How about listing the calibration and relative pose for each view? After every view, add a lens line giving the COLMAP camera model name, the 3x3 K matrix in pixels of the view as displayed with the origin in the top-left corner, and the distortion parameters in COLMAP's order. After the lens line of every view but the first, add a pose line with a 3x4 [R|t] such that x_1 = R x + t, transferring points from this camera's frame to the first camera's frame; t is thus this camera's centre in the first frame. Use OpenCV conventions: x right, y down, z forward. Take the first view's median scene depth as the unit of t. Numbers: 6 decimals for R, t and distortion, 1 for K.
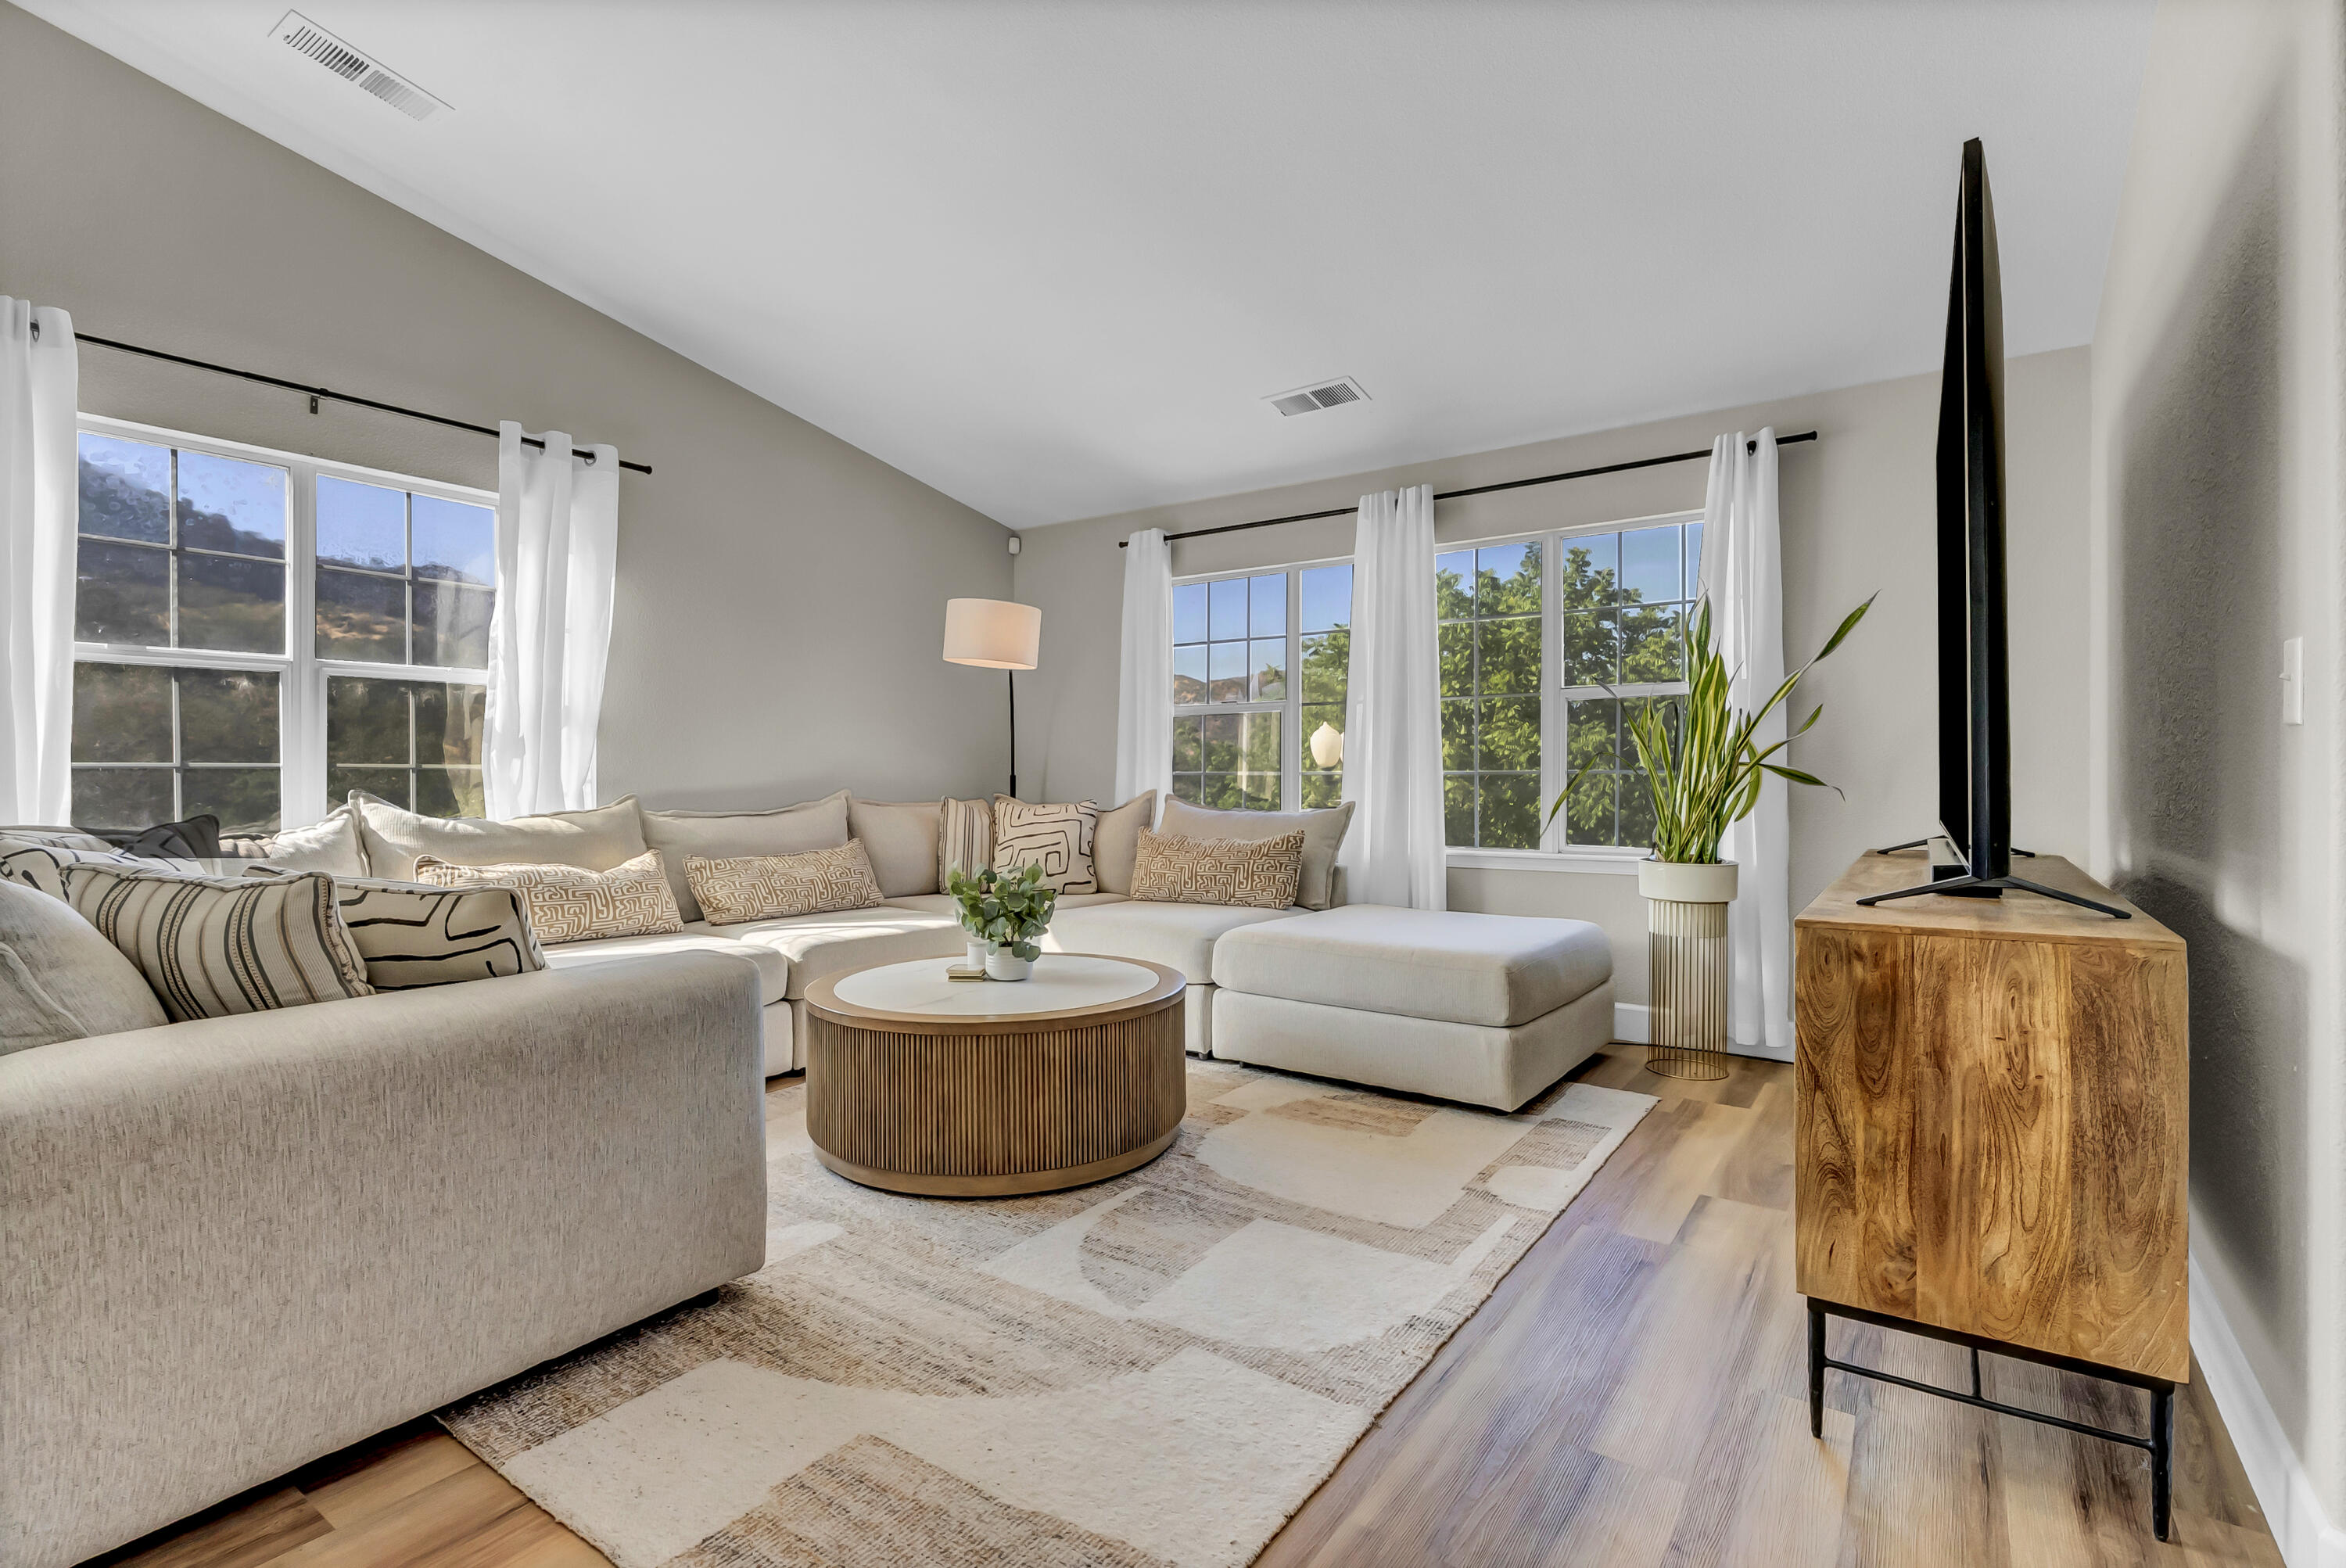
lens RADIAL K [[1094.5, 0, 1174.9], [0, 1094.5, 780.2], [0, 0, 1]] dist [-0.005952, 0.001618]
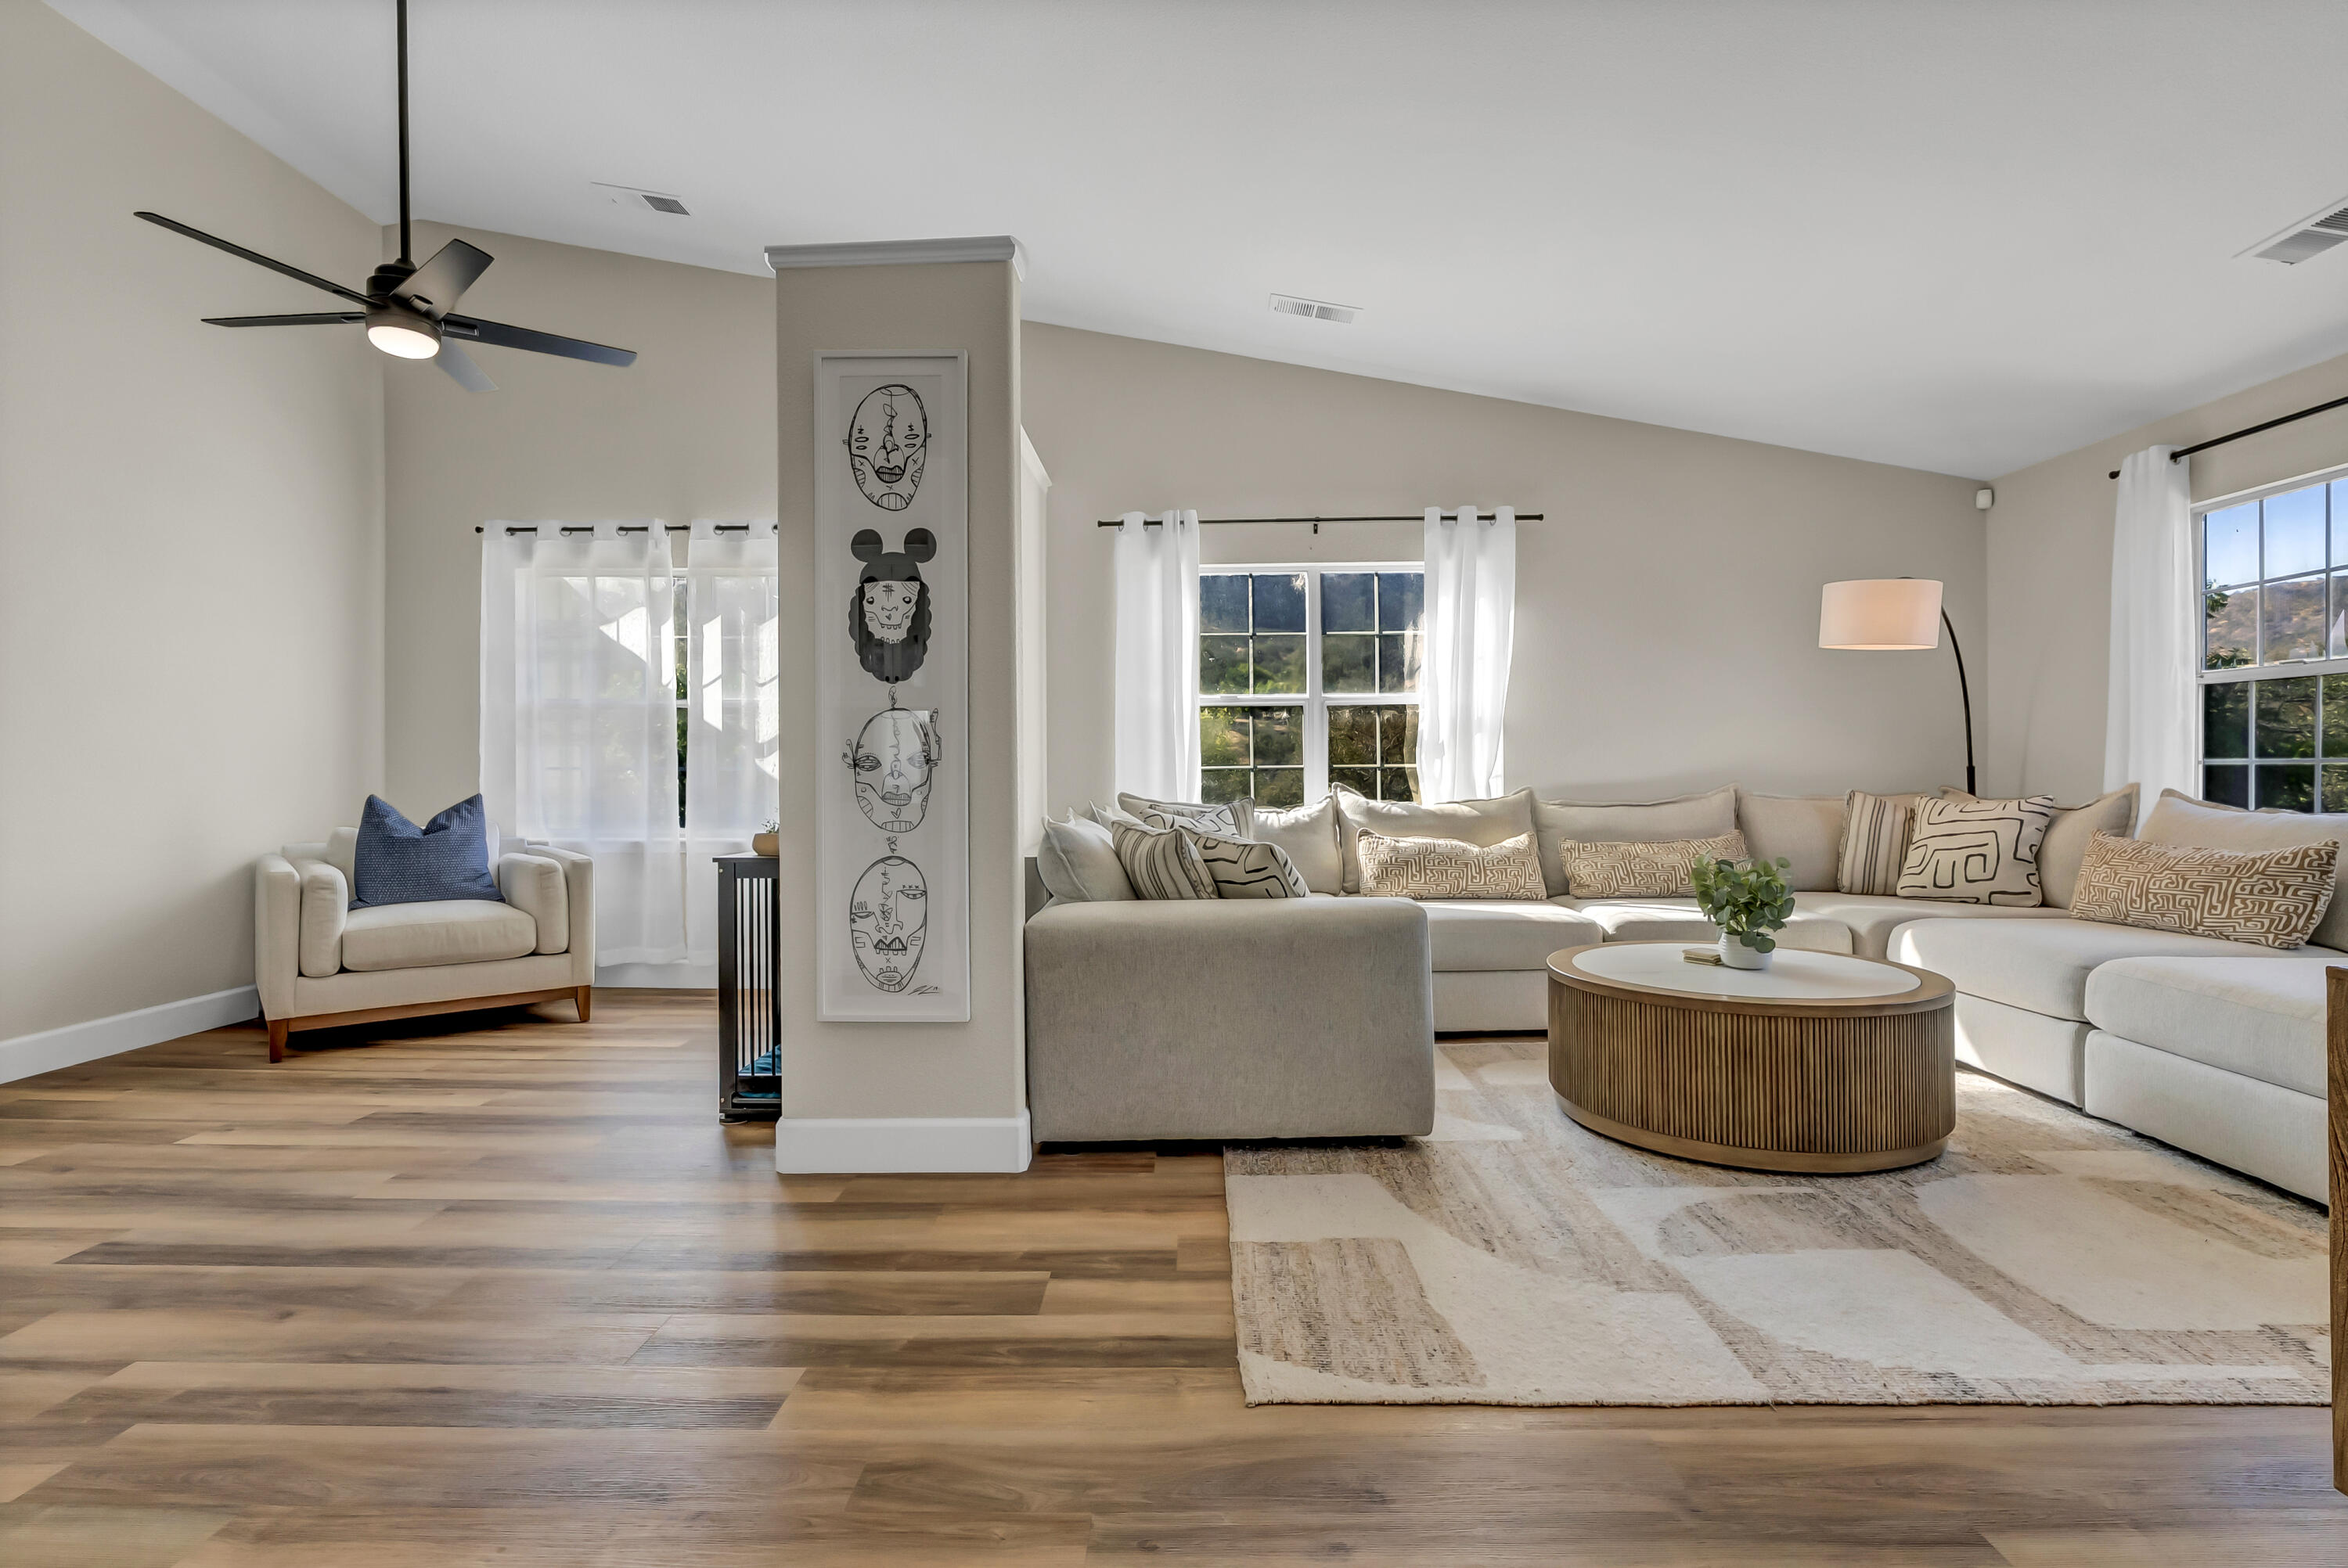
lens RADIAL K [[1095.2, 0, 1176.5], [0, 1095.2, 774.3], [0, 0, 1]] dist [-0.005952, 0.001618]
pose [[0.561655, -0.004497, -0.827359, 0.369302], [0.006780, 0.999977, -0.000833, -0.002376], [0.827344, -0.005142, 0.561672, -0.015635]]
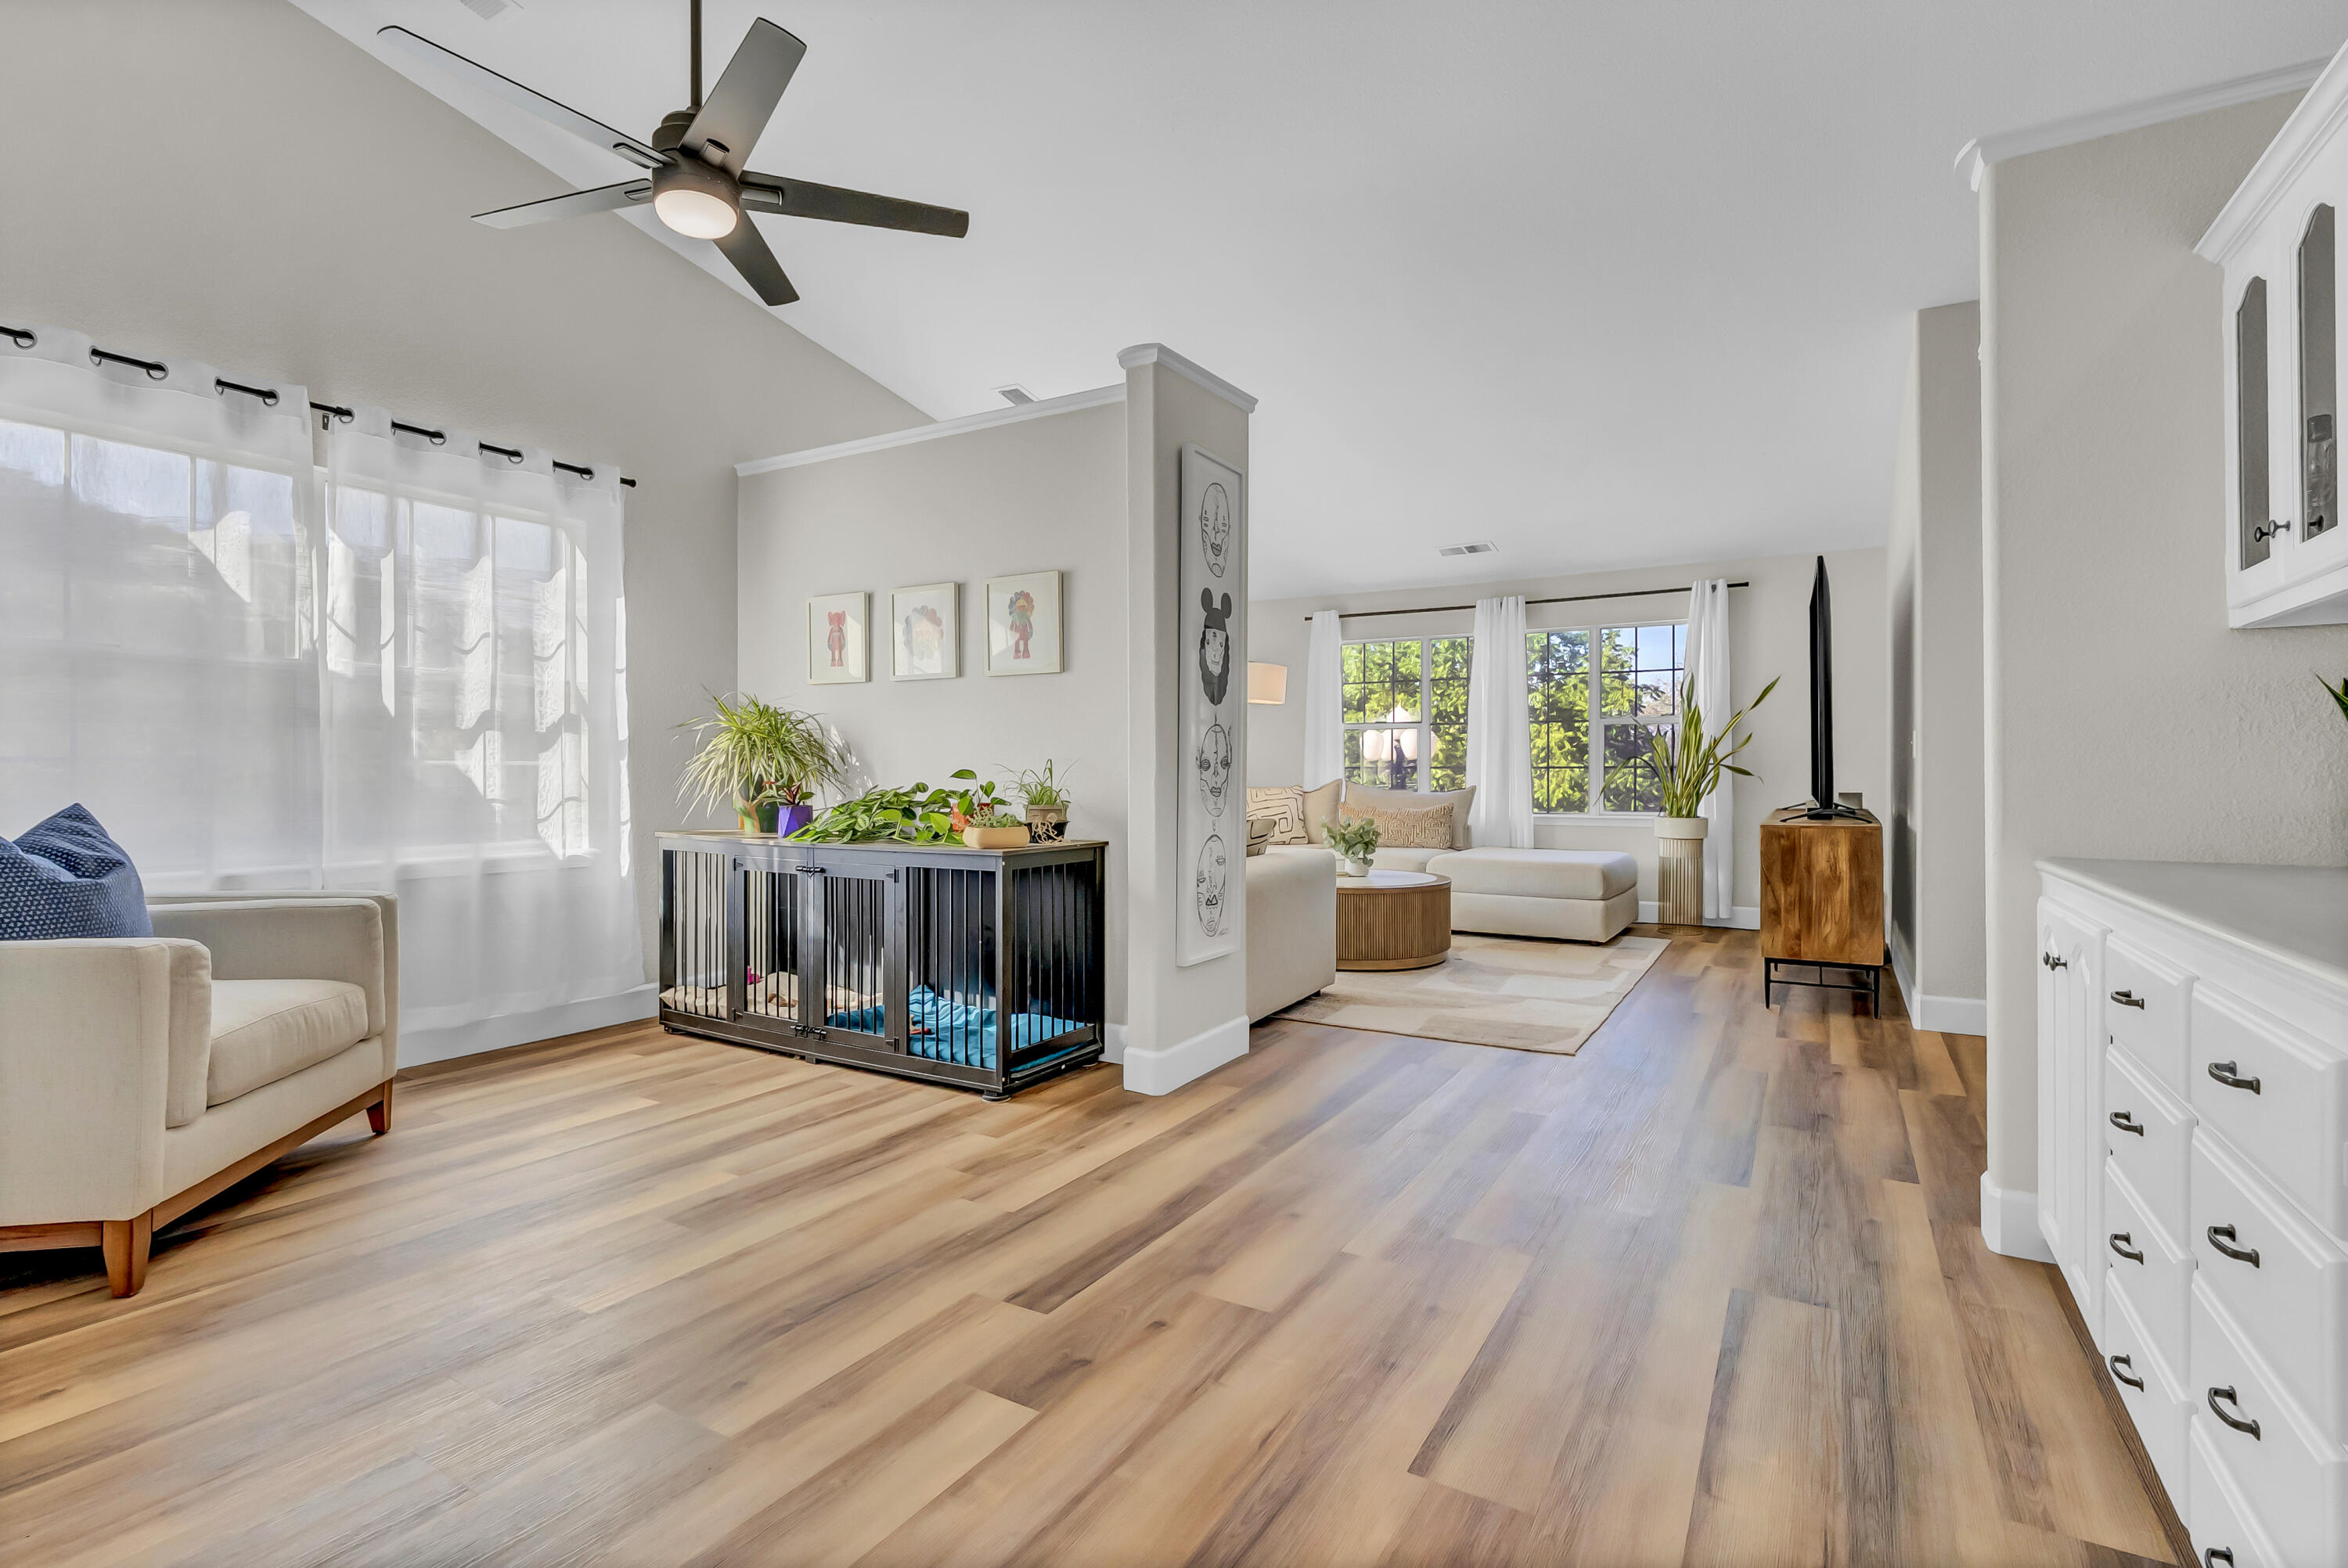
lens RADIAL K [[1095.2, 0, 1179.1], [0, 1095.2, 773.6], [0, 0, 1]] dist [-0.005952, 0.001618]
pose [[0.996713, -0.001732, 0.080993, -0.578044], [0.001363, 0.999988, 0.004608, -0.009443], [-0.081000, -0.004483, 0.996704, -0.845816]]
